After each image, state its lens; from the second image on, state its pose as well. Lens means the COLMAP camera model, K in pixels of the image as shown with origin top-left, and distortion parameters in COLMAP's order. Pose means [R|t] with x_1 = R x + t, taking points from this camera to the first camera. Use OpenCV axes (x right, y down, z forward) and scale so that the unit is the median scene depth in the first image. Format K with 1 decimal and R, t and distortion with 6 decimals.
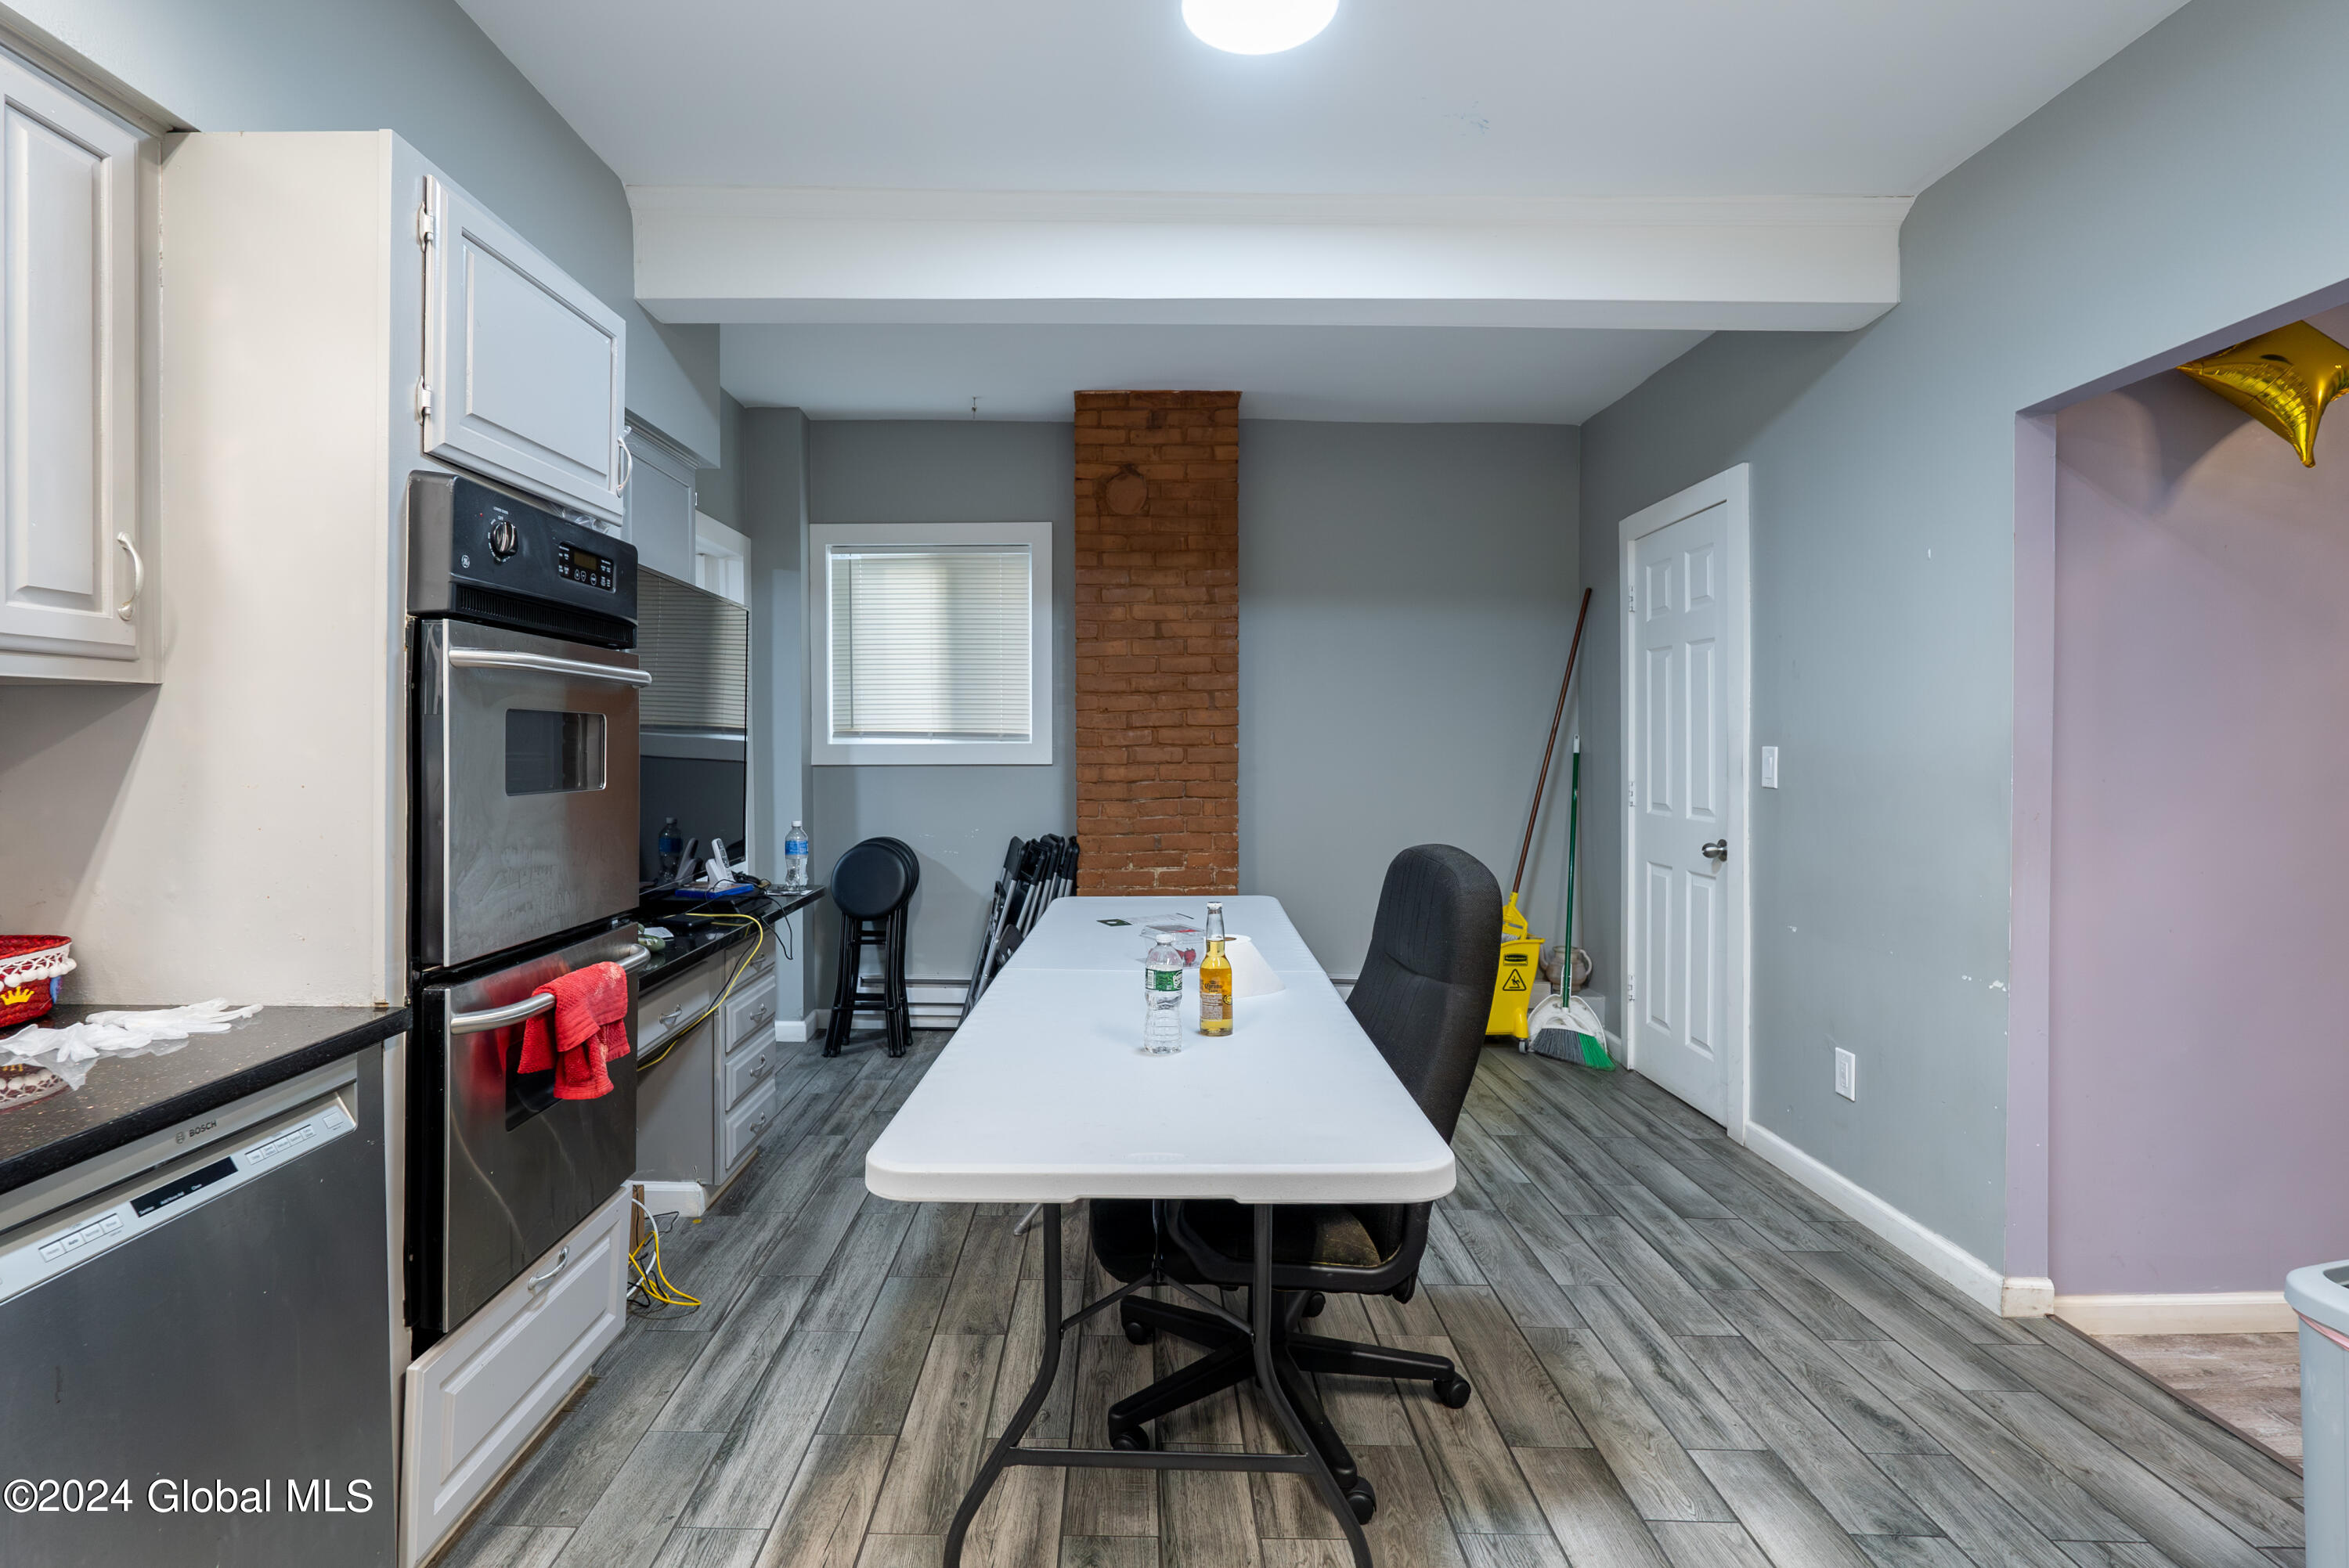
lens RADIAL K [[1116.4, 0, 1009.6], [0, 1116.4, 759.8], [0, 0, 1]] dist [-0.004919, -0.000501]
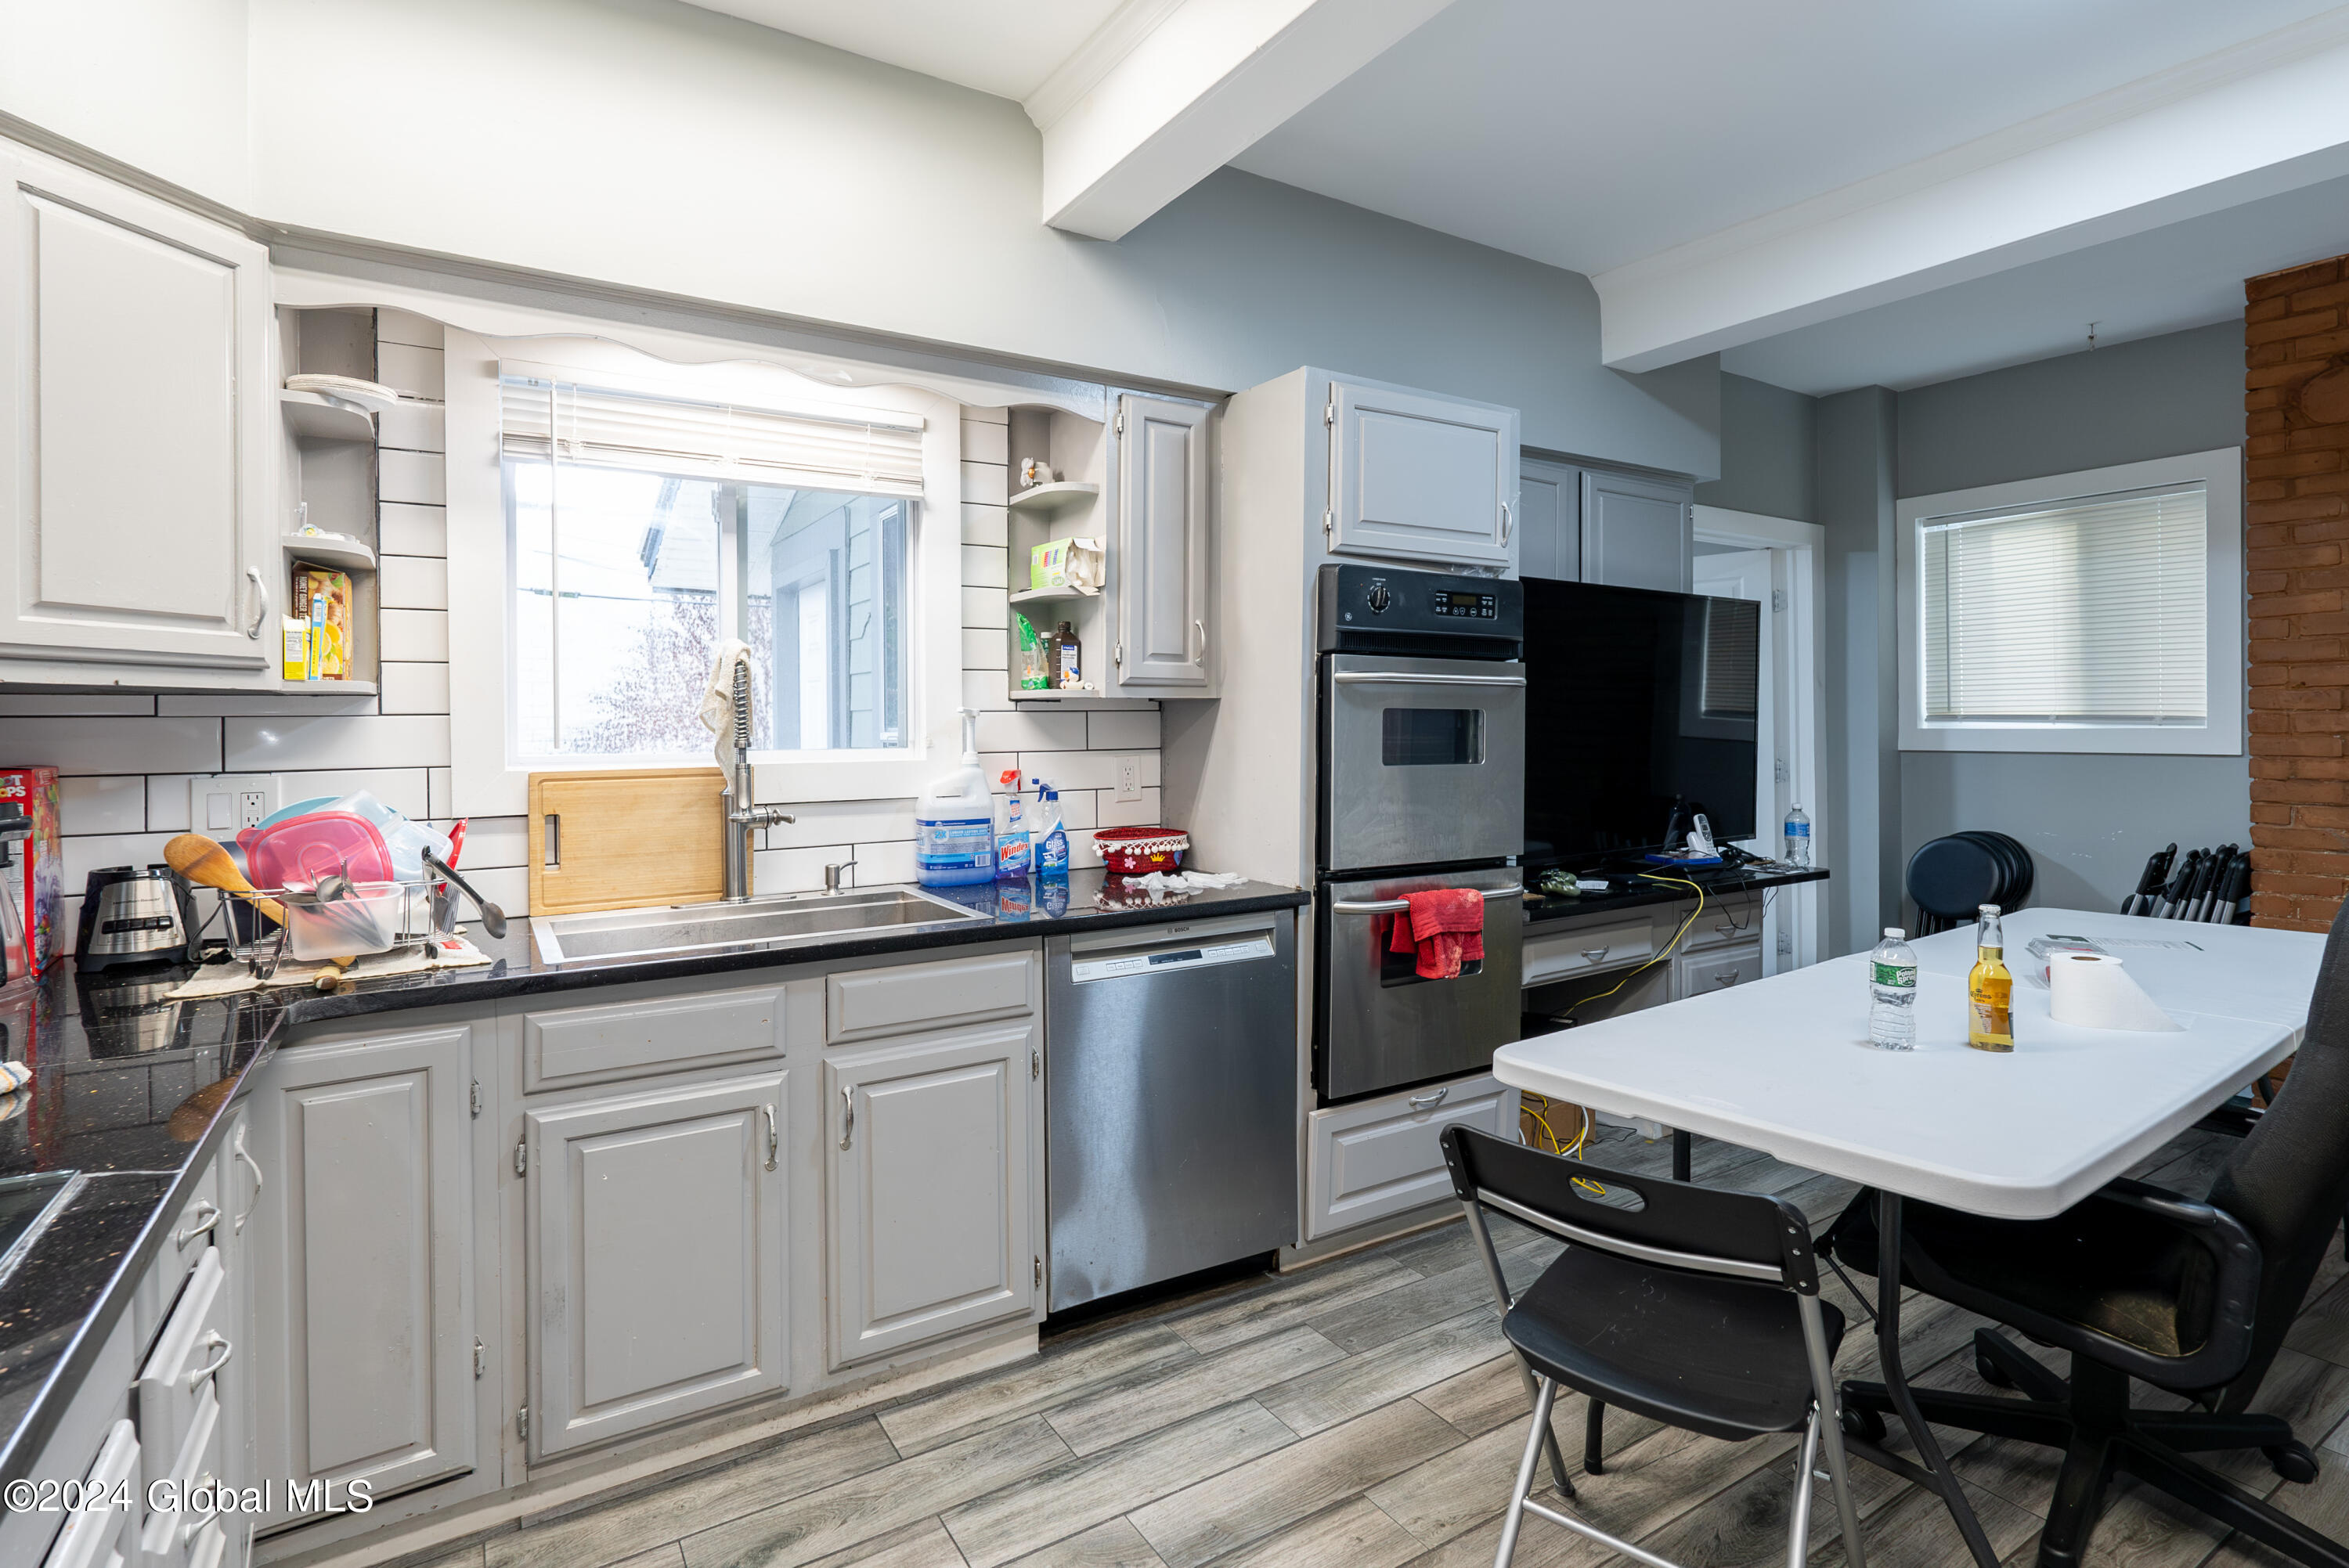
lens RADIAL K [[1077.8, 0, 1223.7], [0, 1077.8, 721.3], [0, 0, 1]] dist [-0.003131, -0.000341]
pose [[0.601821, -0.001831, -0.798629, 0.582157], [-0.011399, 0.999876, -0.010882, -0.009524], [0.798550, 0.015652, 0.601725, -0.057135]]
